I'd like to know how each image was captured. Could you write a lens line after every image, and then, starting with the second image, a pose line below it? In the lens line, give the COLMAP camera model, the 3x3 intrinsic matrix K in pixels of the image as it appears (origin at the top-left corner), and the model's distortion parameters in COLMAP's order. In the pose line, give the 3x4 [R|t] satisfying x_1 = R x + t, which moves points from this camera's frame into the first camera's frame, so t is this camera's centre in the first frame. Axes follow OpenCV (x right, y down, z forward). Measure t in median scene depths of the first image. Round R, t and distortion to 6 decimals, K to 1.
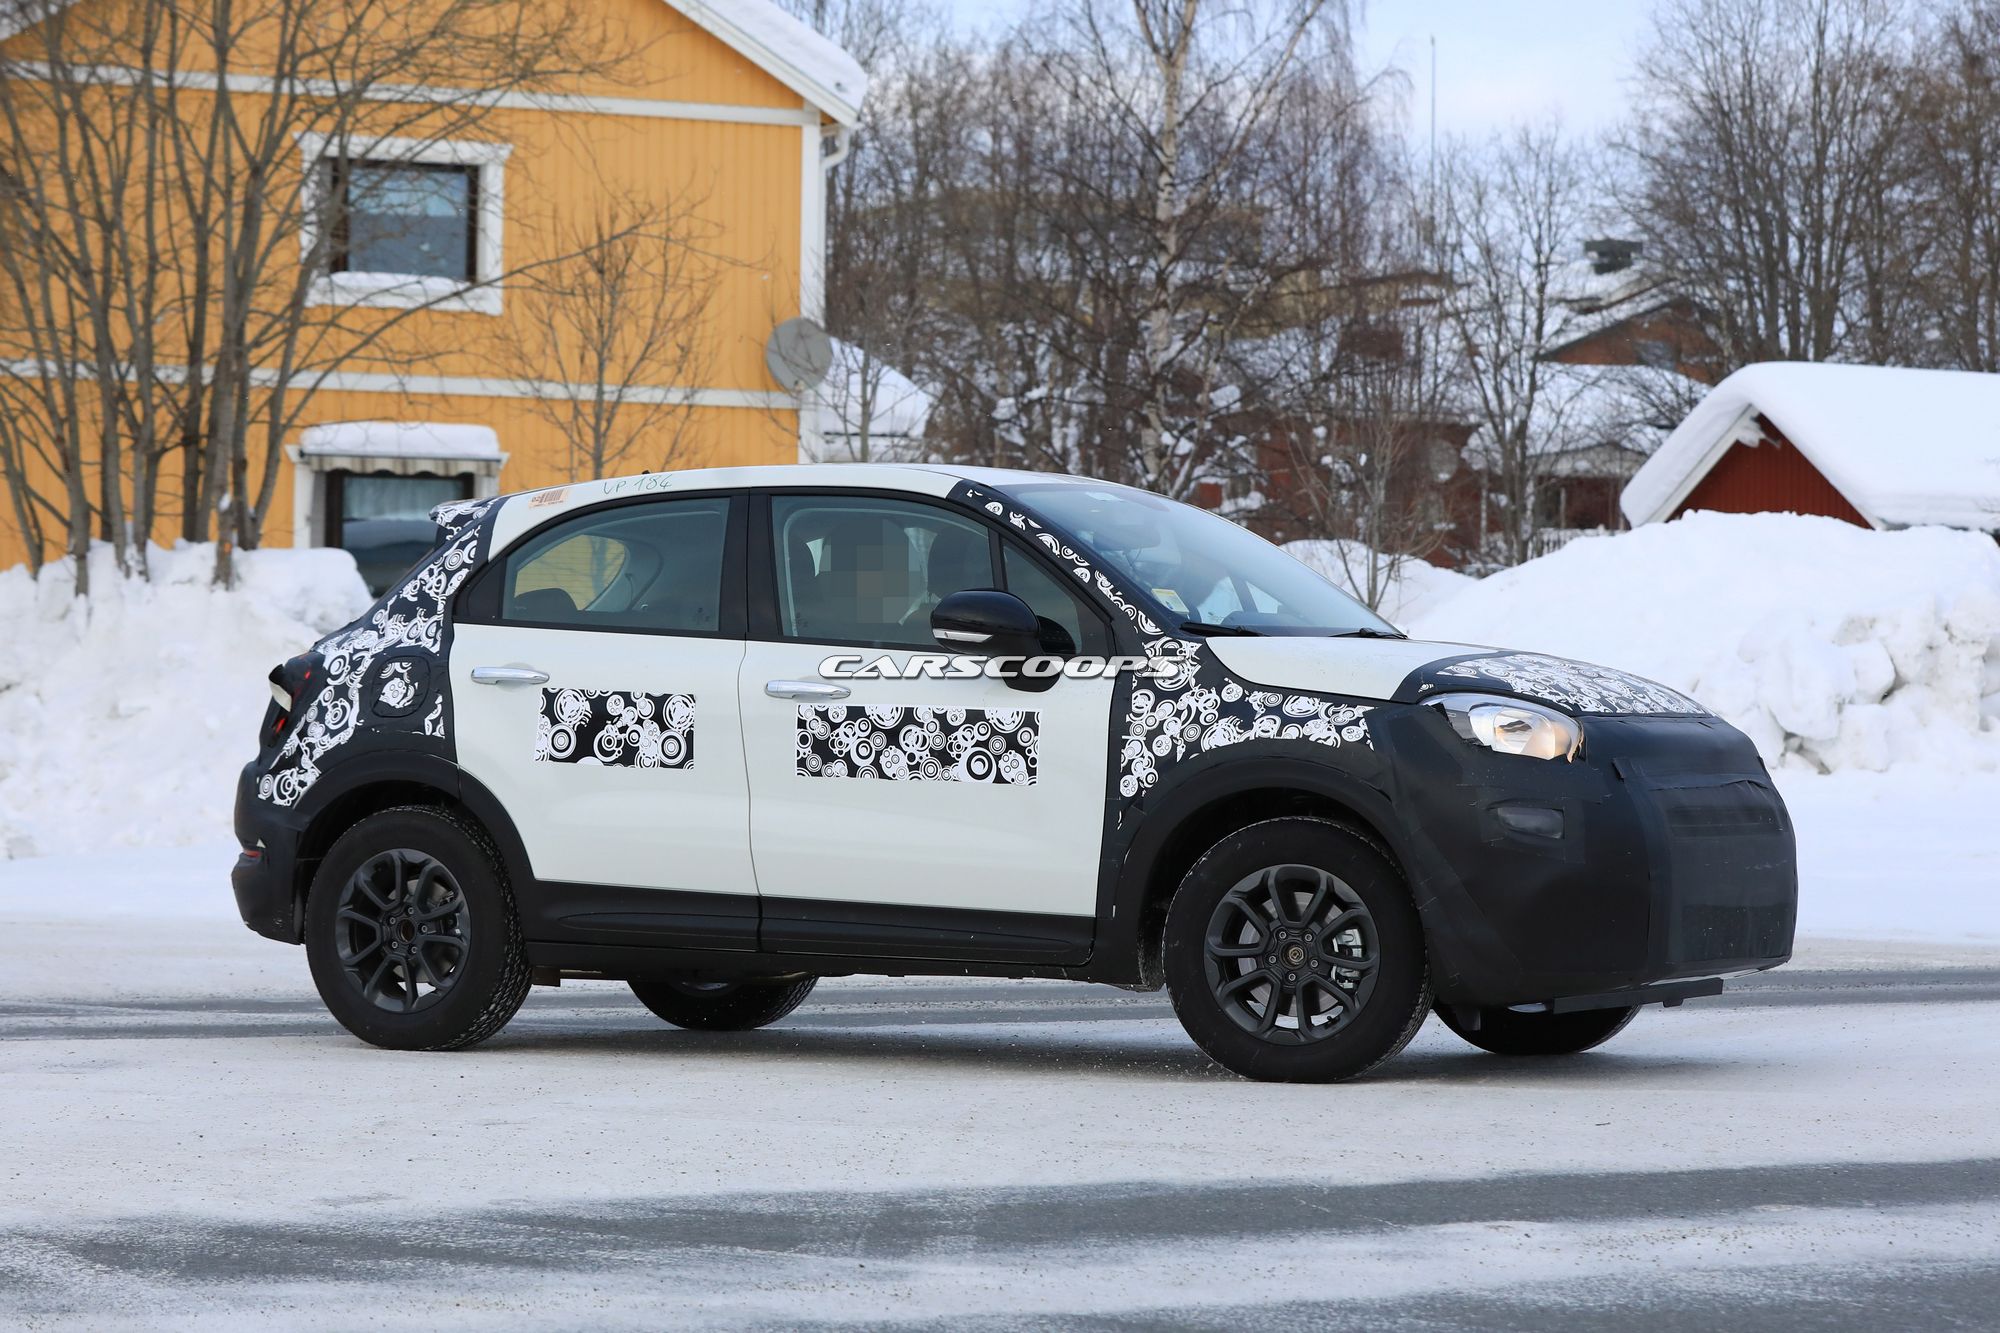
lens RADIAL K [[5432.1, 0, 1000.0], [0, 5432.1, 666.5], [0, 0, 1]] dist [-0.109758, -0.725674]
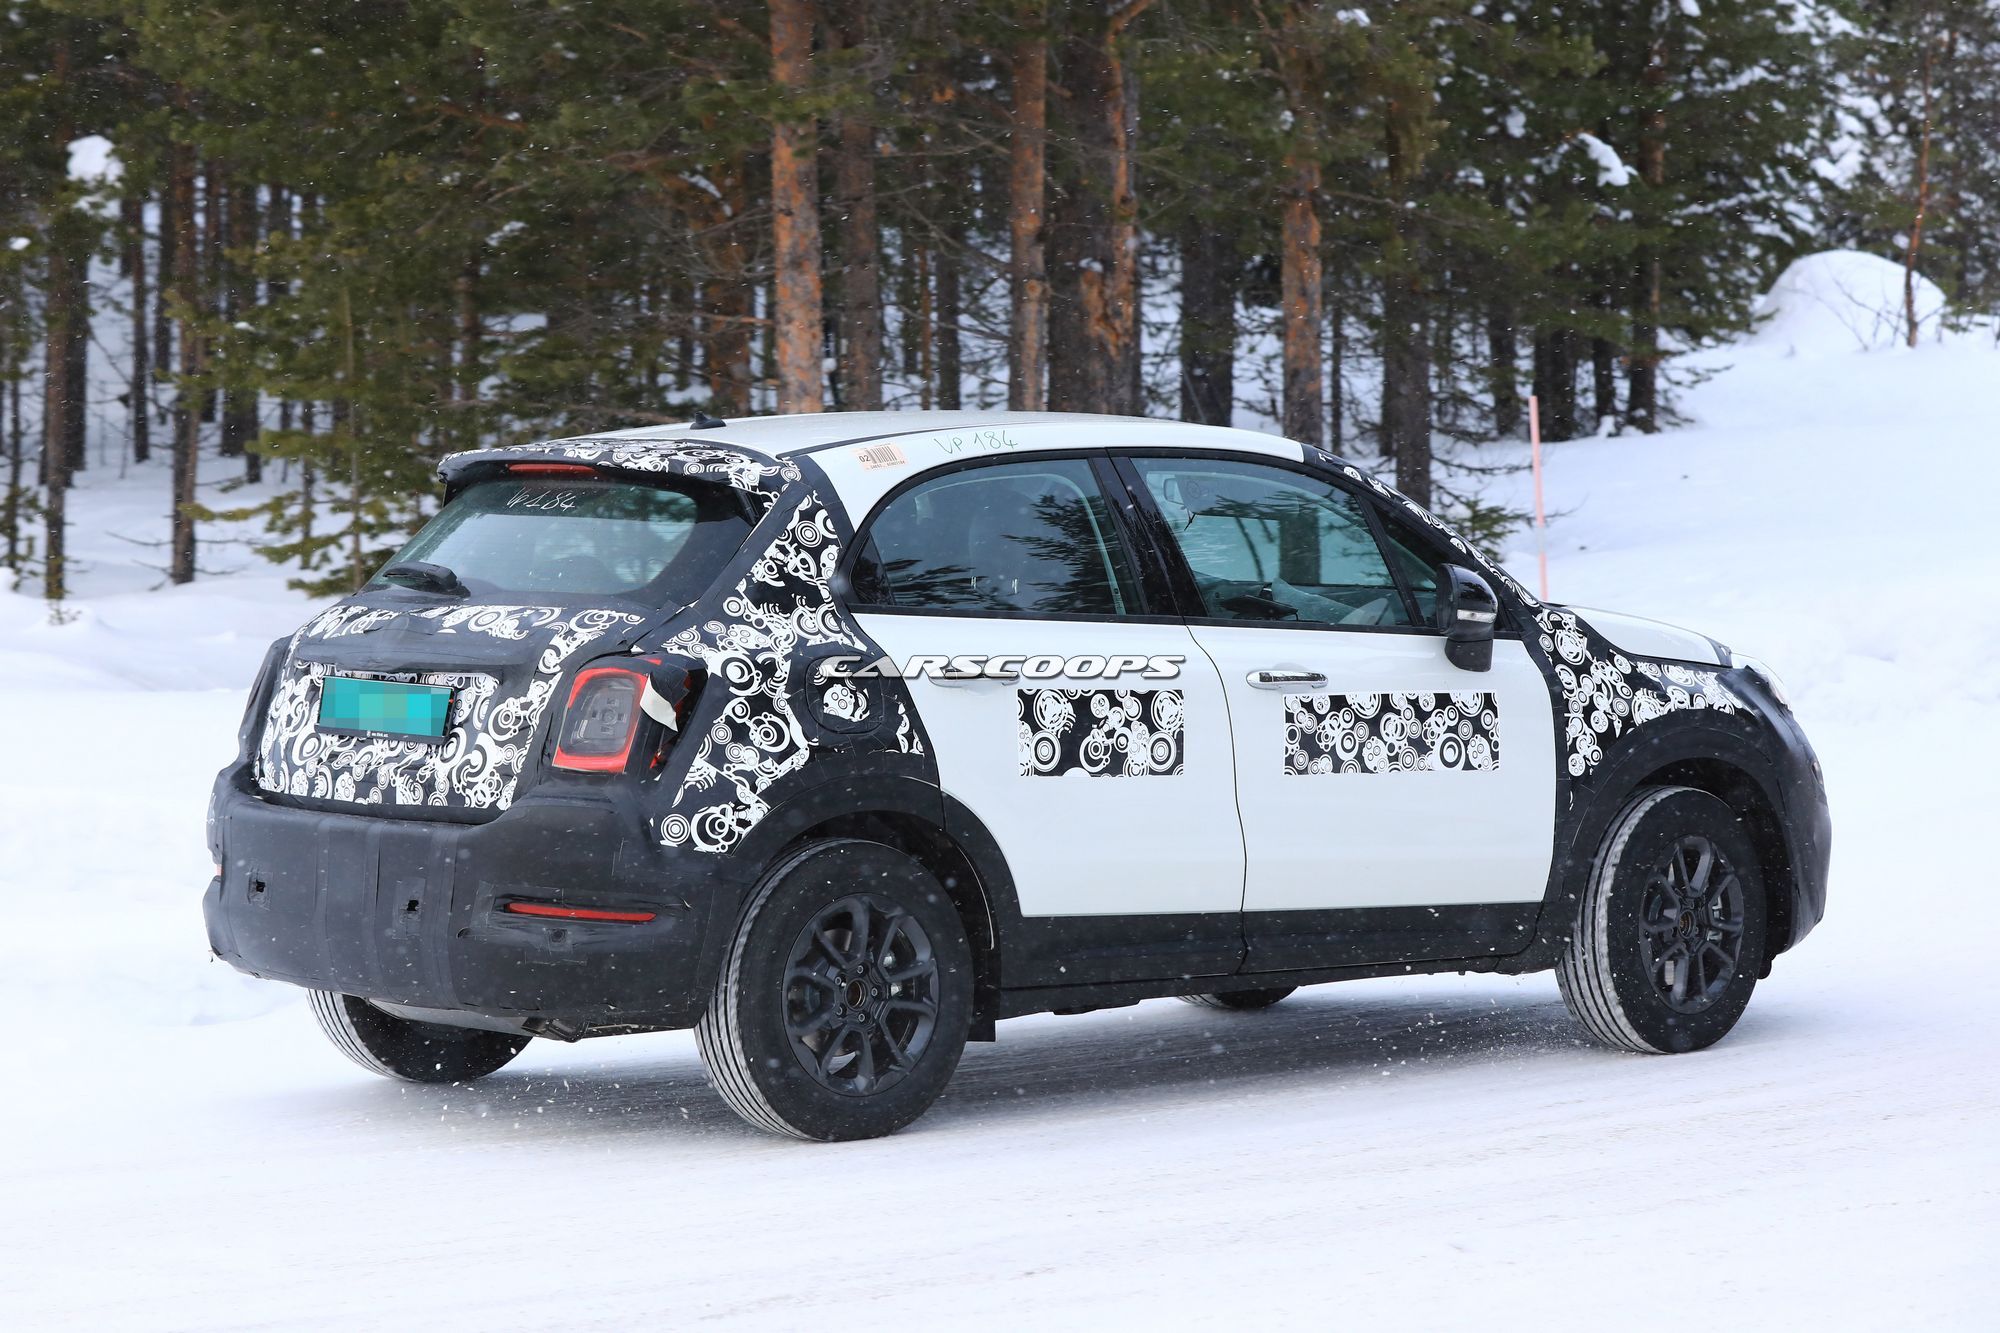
lens RADIAL K [[5972.9, 0, 1000.0], [0, 5972.9, 666.5], [0, 0, 1]] dist [-0.233128, -1.176320]
pose [[0.367175, -0.047213, 0.928953, -0.974239], [-0.004067, 0.998620, 0.052361, -0.049494], [-0.930143, -0.023003, 0.366476, 0.685361]]
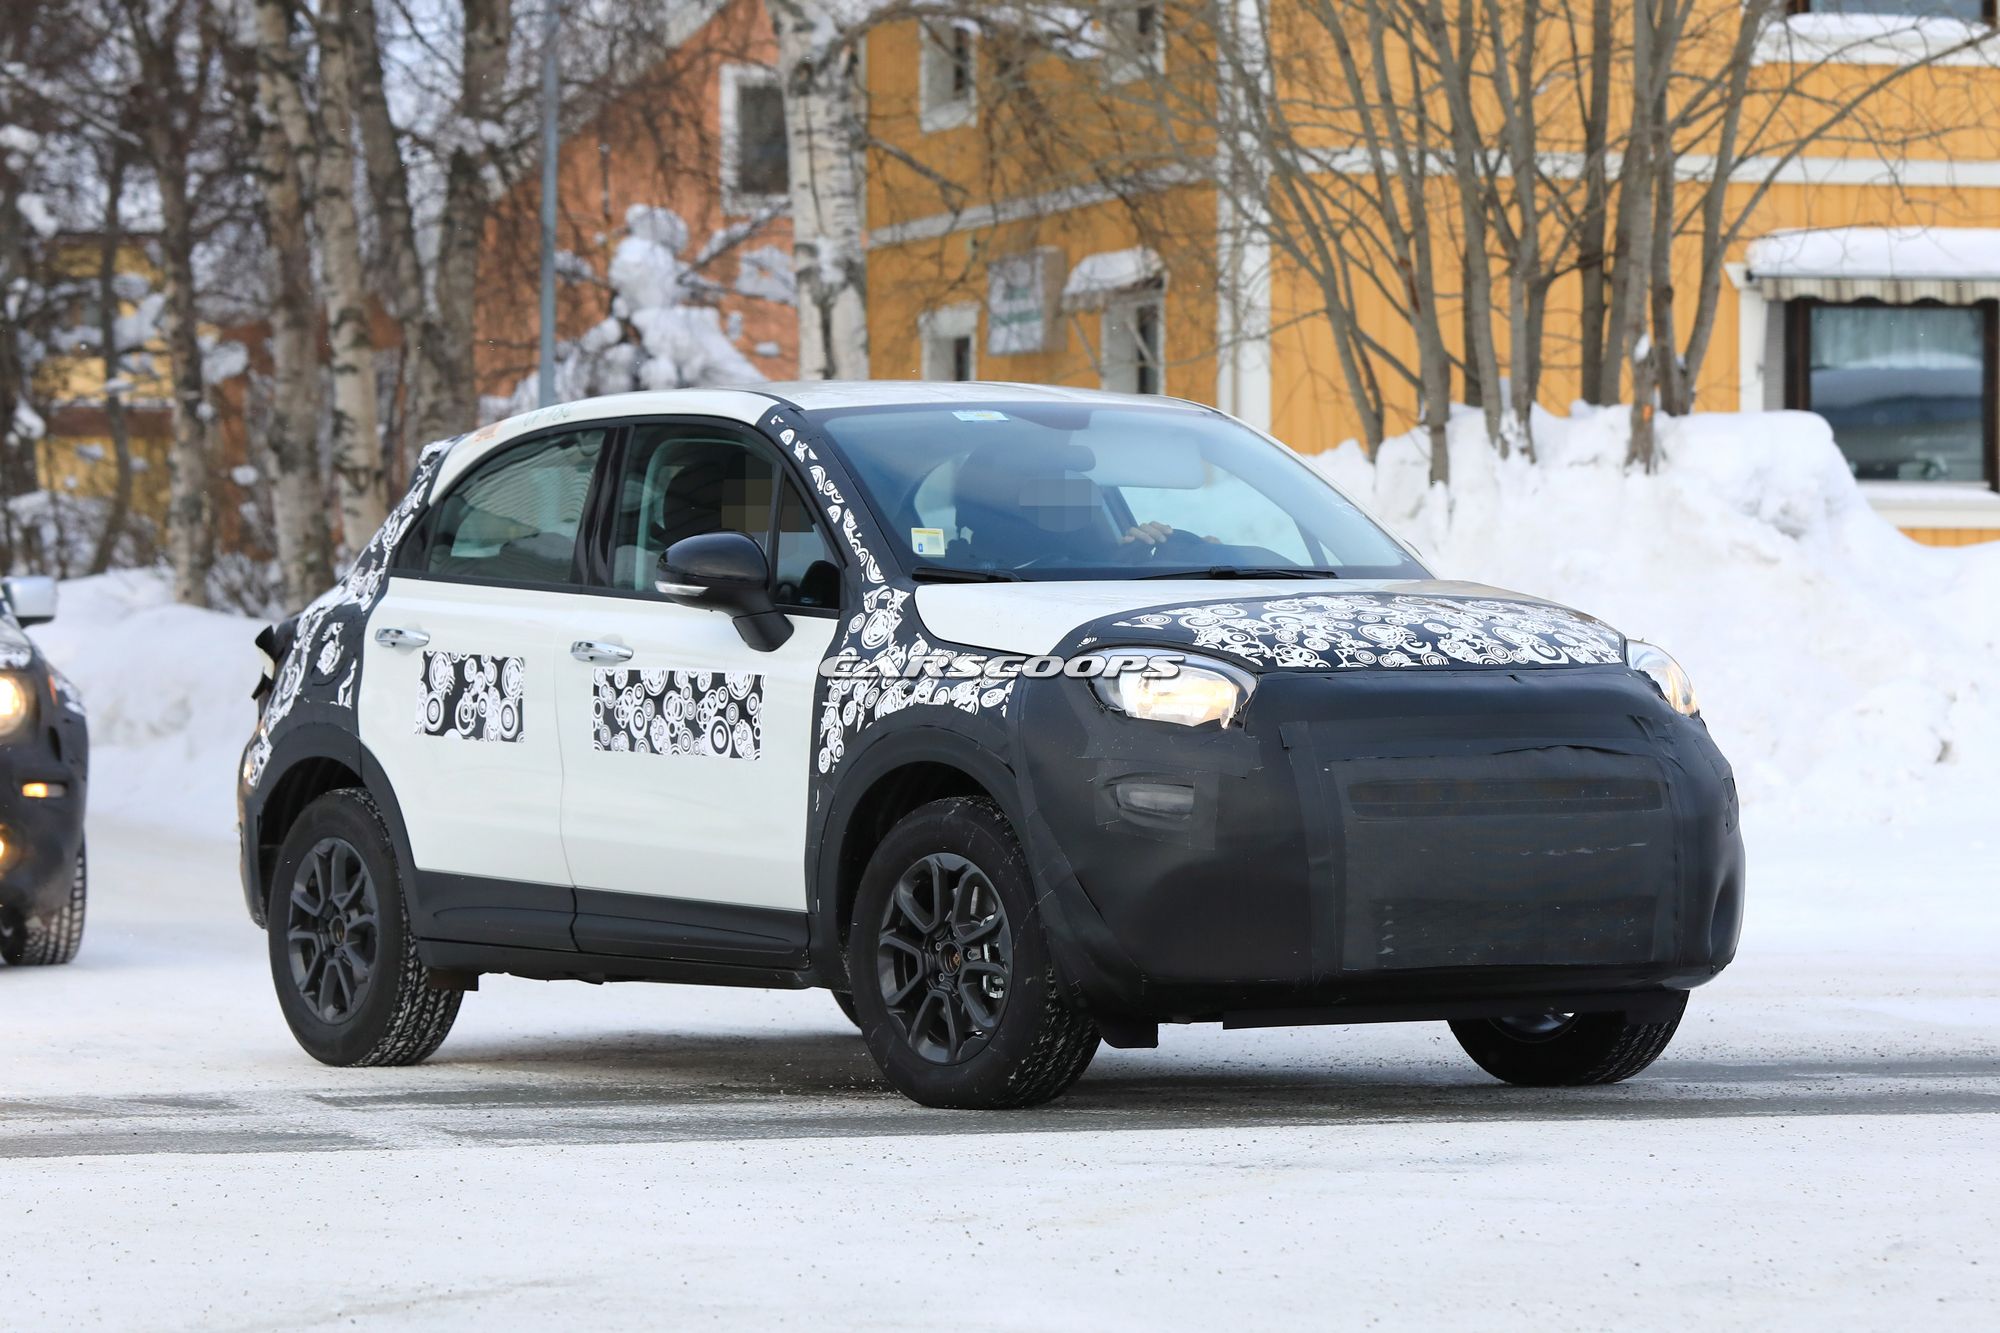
lens RADIAL K [[7805.5, 0, 1000.0], [0, 7805.5, 666.5], [0, 0, 1]] dist [0.226896, 2.005741]
pose [[0.885577, -0.013007, -0.464311, 0.604168], [0.020597, 0.999724, 0.011279, -0.006066], [0.464036, -0.019552, 0.885601, -0.078632]]
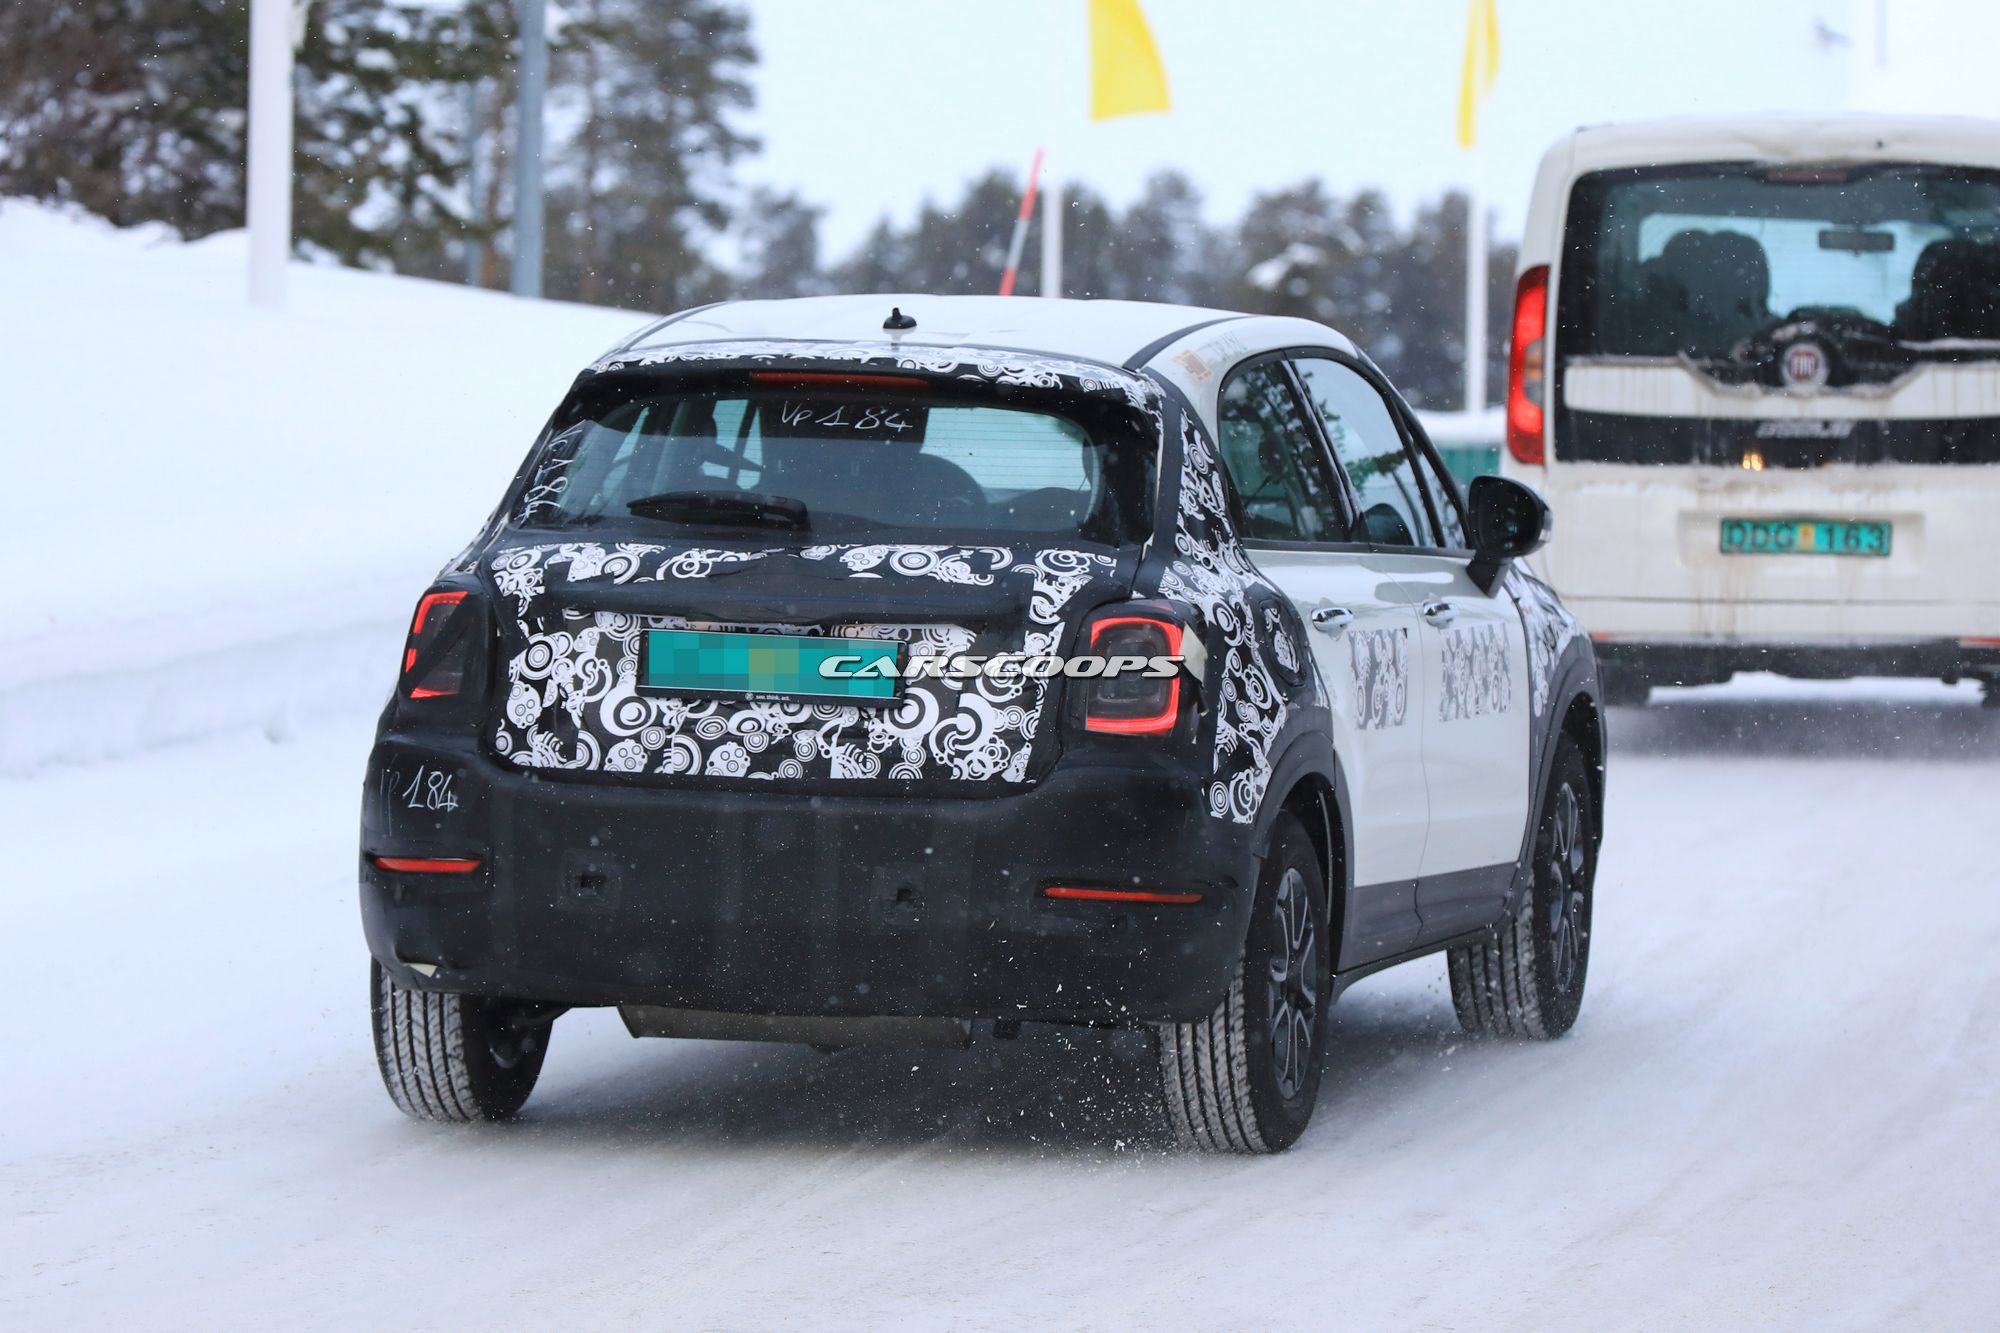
lens RADIAL K [[12489.5, 0, 1000.0], [0, 12489.5, 666.5], [0, 0, 1]] dist [1.899487, 1.976503]
pose [[-0.246200, -0.067894, 0.966838, -1.778535], [-0.028493, 0.997619, 0.062799, -0.100255], [-0.968800, -0.012087, -0.247549, 1.515910]]
